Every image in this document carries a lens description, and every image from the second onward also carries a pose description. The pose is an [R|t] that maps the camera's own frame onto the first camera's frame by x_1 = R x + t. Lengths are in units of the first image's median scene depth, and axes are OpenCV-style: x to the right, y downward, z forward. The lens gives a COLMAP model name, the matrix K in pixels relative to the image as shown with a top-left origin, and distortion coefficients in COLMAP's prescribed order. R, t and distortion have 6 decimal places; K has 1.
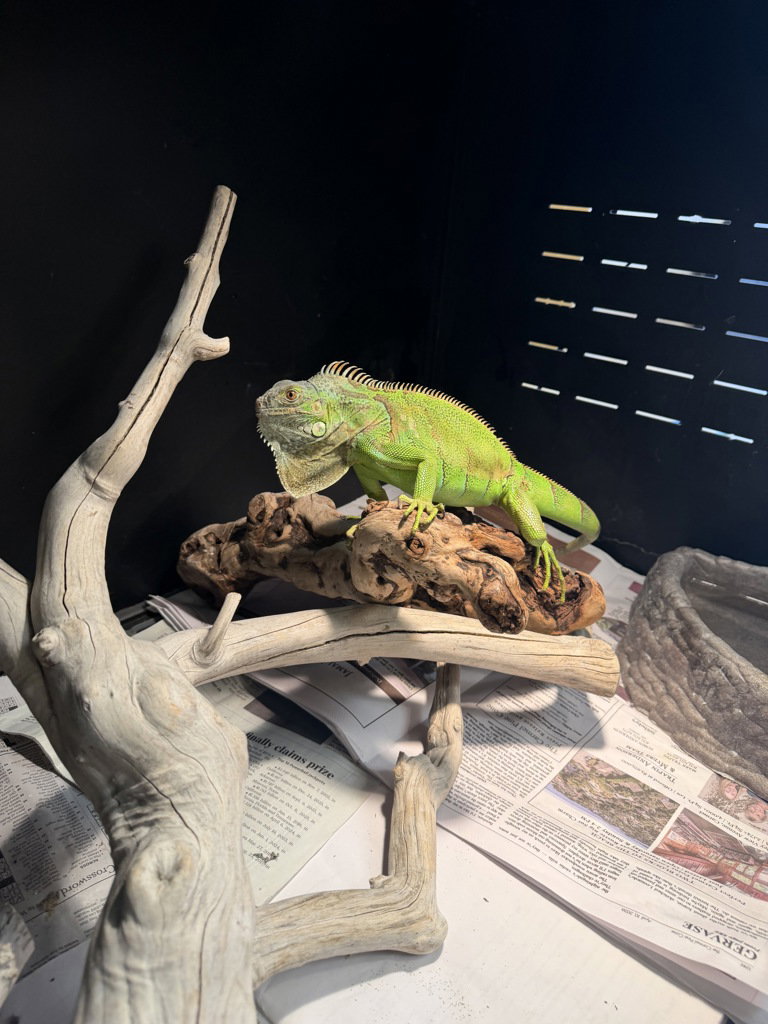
lens RADIAL K [[716.3, 0, 384.0], [0, 716.3, 512.0], [0, 0, 1]] dist [0.093948, -0.000700]
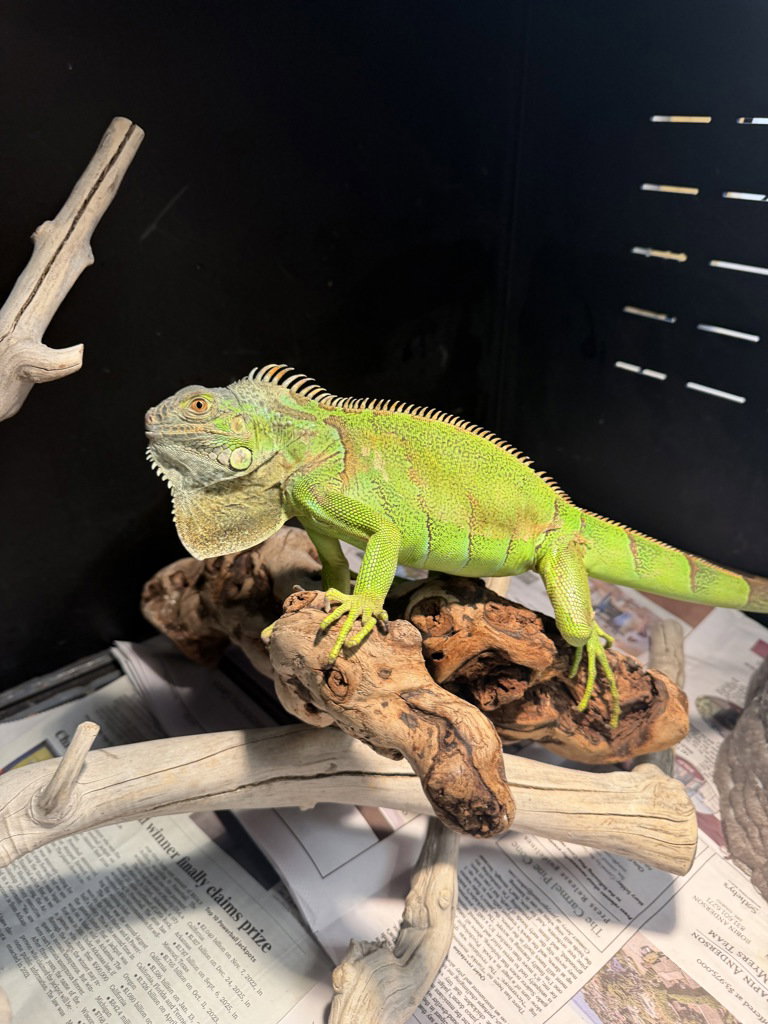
lens RADIAL K [[757.1, 0, 384.4], [0, 757.1, 515.7], [0, 0, 1]] dist [-0.061942, 0.081481]
pose [[0.983549, 0.021738, -0.179331, 0.163289], [-0.010214, 0.997837, 0.064938, -0.113611], [0.180355, -0.062038, 0.981643, 0.309390]]
